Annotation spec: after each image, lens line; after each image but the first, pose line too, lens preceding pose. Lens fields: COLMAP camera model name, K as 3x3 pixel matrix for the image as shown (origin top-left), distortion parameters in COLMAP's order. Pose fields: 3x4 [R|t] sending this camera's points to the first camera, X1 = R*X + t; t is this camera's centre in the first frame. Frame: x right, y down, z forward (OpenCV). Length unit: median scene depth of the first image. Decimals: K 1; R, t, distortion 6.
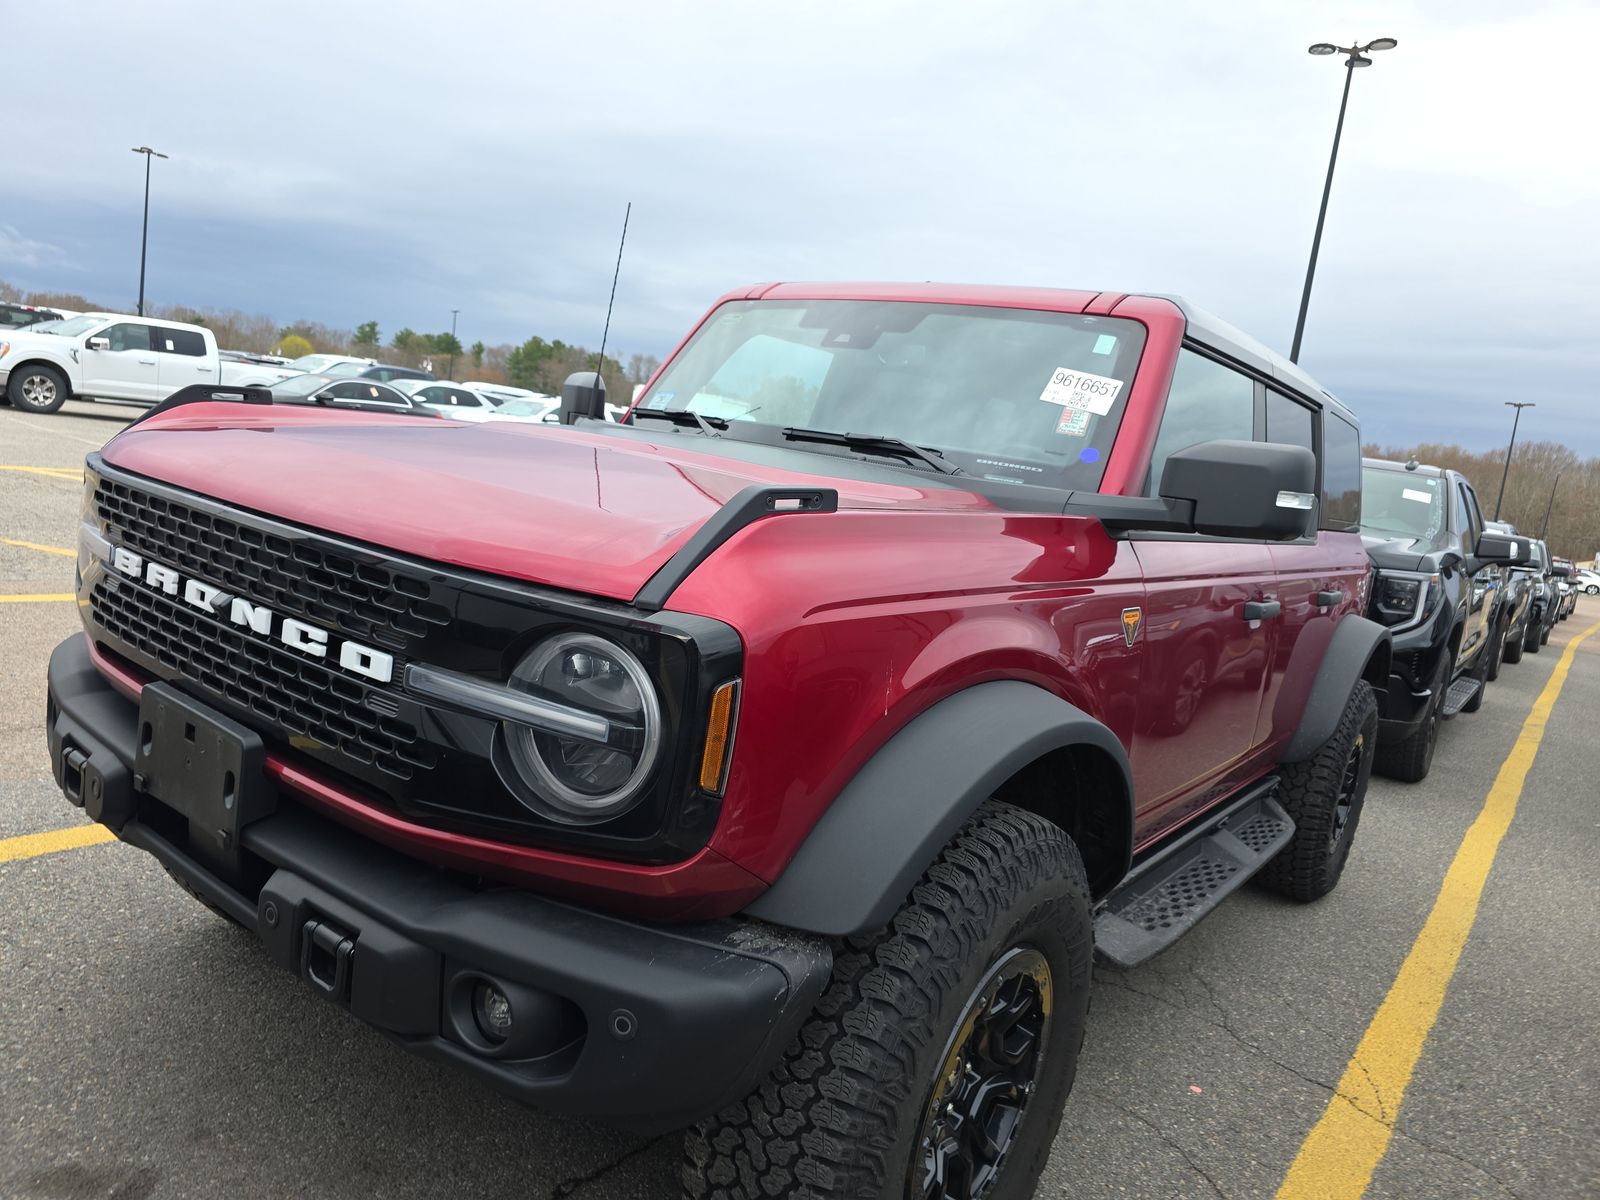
lens RADIAL K [[1069.0, 0, 800.0], [0, 1069.0, 600.0], [0, 0, 1]] dist [0.055117, -0.065981]
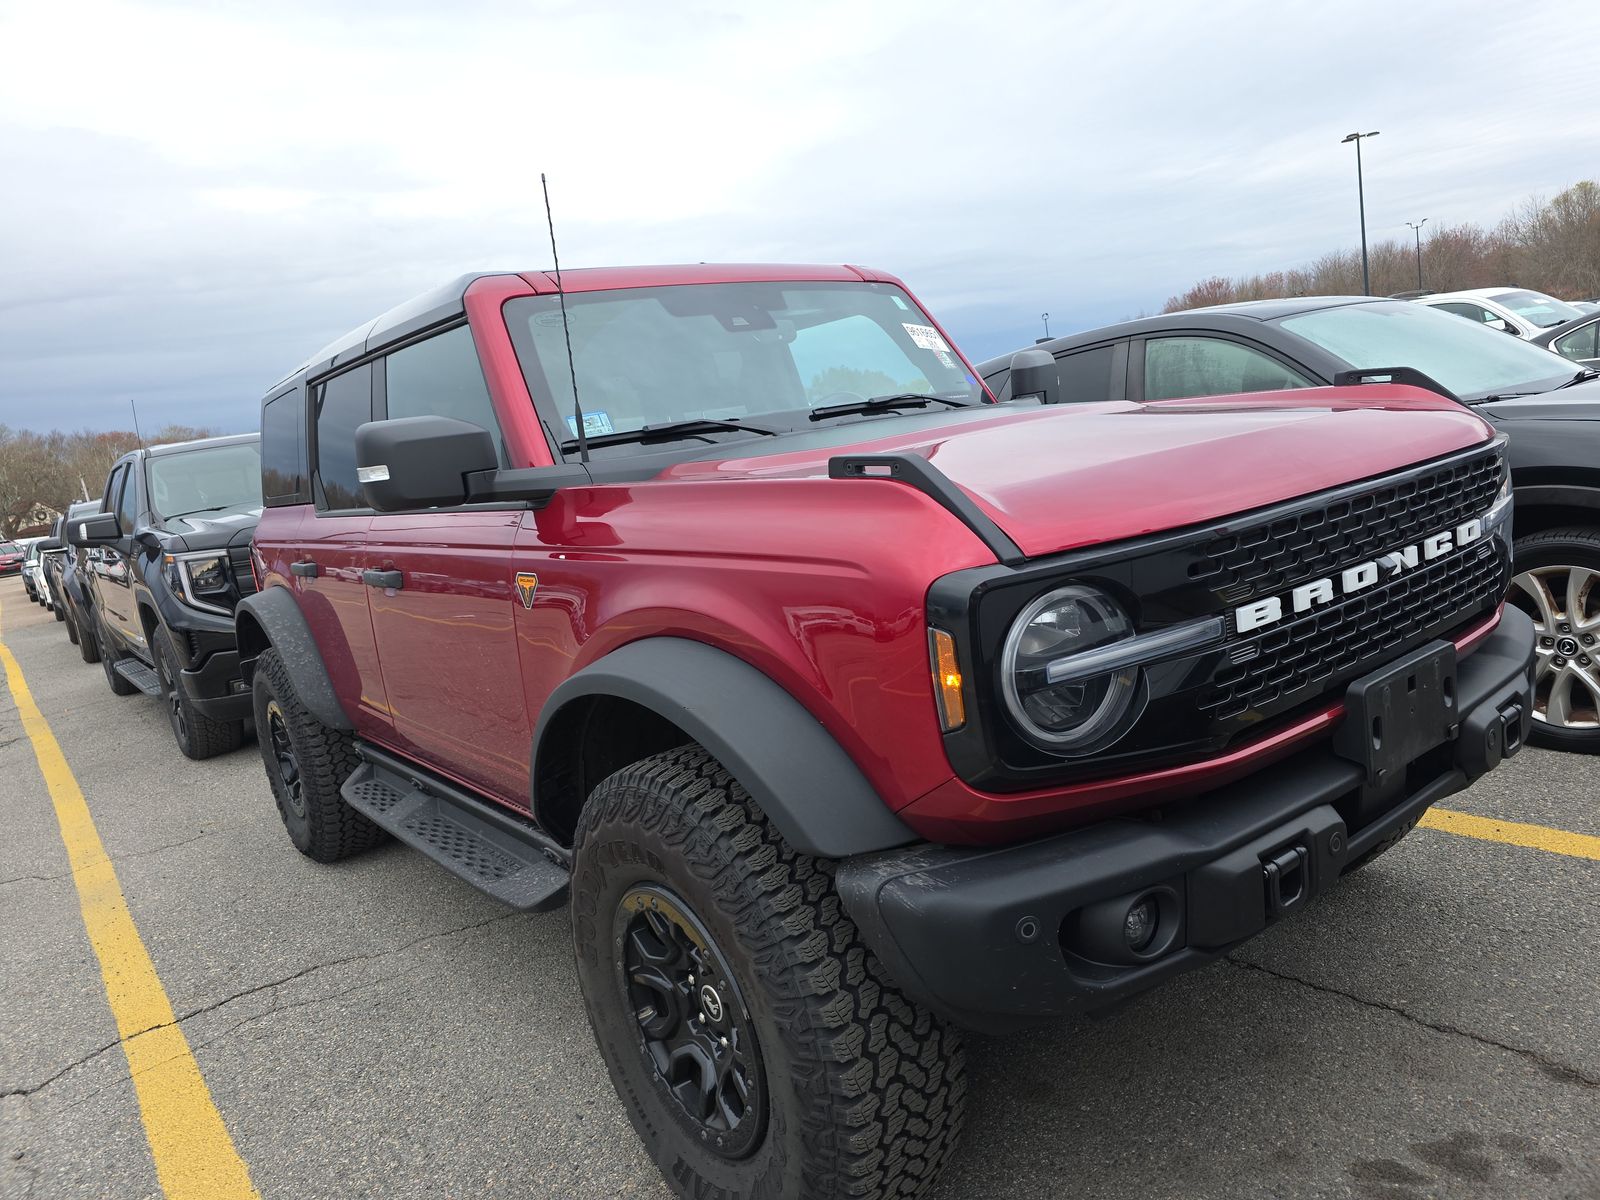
lens RADIAL K [[1108.9, 0, 800.0], [0, 1108.9, 600.0], [0, 0, 1]] dist [0.010697, -0.007638]
pose [[0.222639, -0.321346, 0.920417, -1.177985], [0.302764, 0.920222, 0.248043, -0.292085], [-0.926696, 0.223445, 0.302170, 0.830089]]
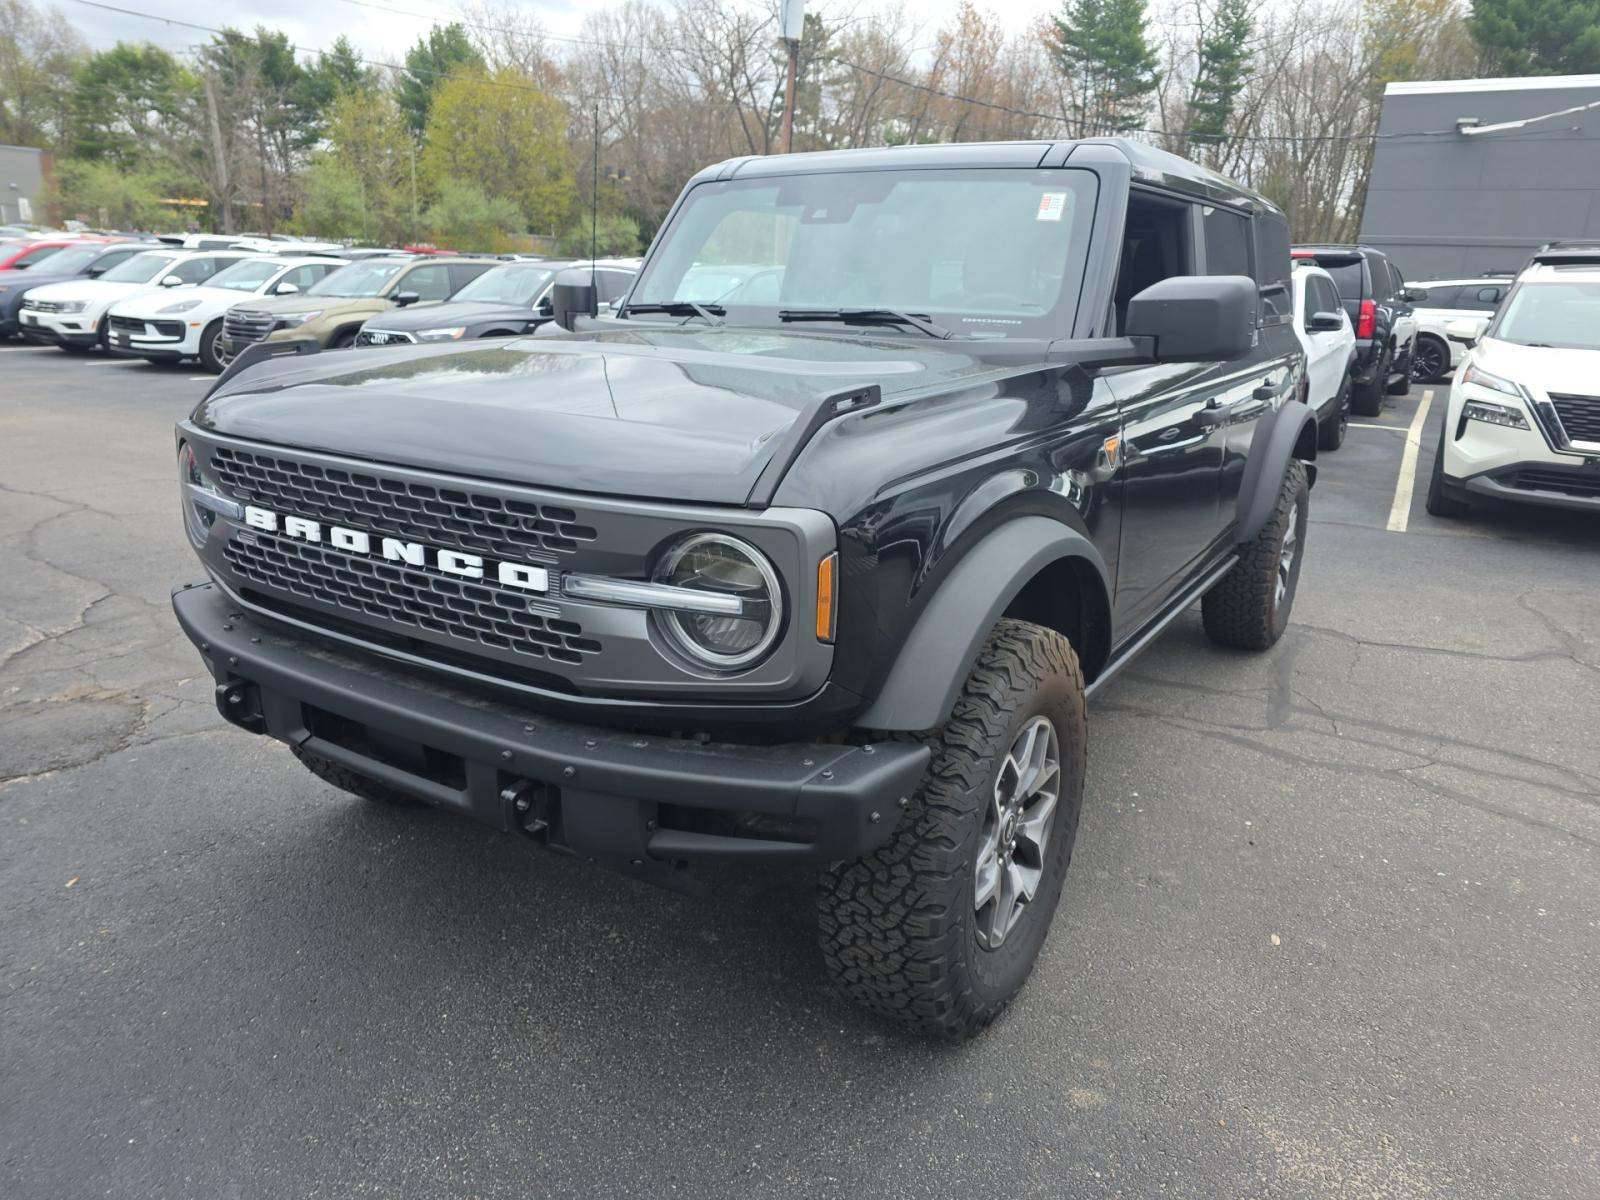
lens RADIAL K [[1108.9, 0, 800.0], [0, 1108.9, 600.0], [0, 0, 1]] dist [0.010697, -0.007638]
pose [[0.989806, -0.137708, 0.036338, -0.084263], [0.131030, 0.980483, 0.146577, -0.037922], [-0.055814, -0.140321, 0.988532, -0.172911]]
